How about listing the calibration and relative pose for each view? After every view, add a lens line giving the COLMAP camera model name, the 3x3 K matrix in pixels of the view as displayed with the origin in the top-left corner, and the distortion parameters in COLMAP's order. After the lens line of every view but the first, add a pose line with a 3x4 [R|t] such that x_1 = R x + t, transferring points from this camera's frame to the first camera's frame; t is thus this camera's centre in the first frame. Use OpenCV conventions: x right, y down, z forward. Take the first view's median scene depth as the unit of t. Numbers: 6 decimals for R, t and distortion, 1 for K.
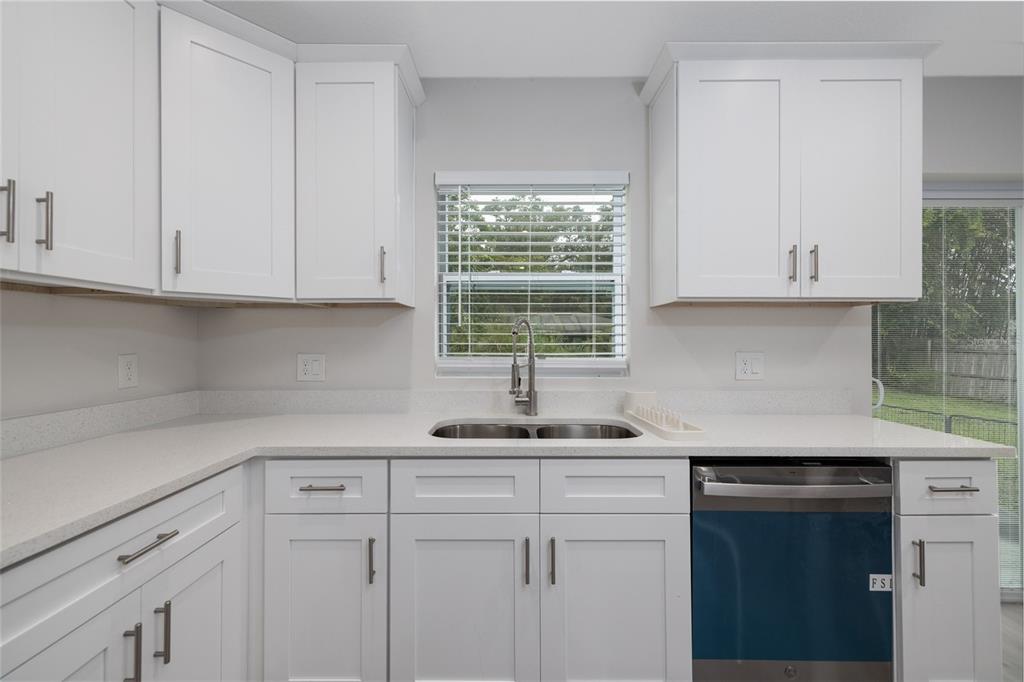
lens RADIAL K [[436.4, 0, 509.0], [0, 436.4, 339.5], [0, 0, 1]] dist [-0.000902, -0.000287]
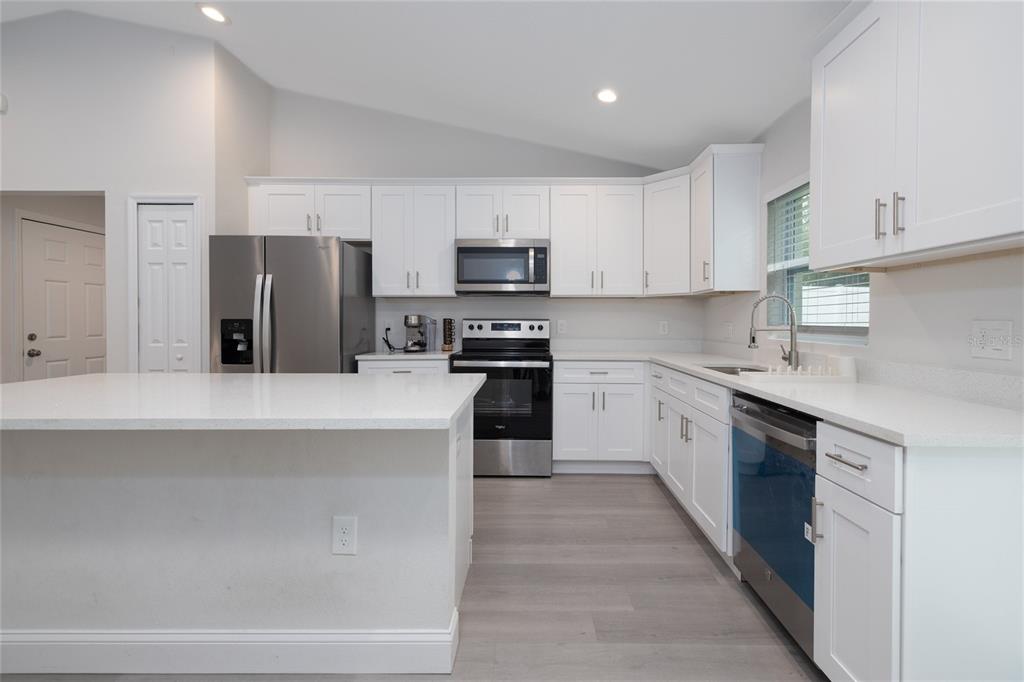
lens RADIAL K [[446.7, 0, 533.7], [0, 446.7, 324.8], [0, 0, 1]] dist [0.000331, 0.000183]
pose [[0.010086, 0.010526, -0.999894, 1.382935], [-0.001459, 0.999944, 0.010512, 0.030514], [0.999948, 0.001353, 0.010101, 0.231284]]
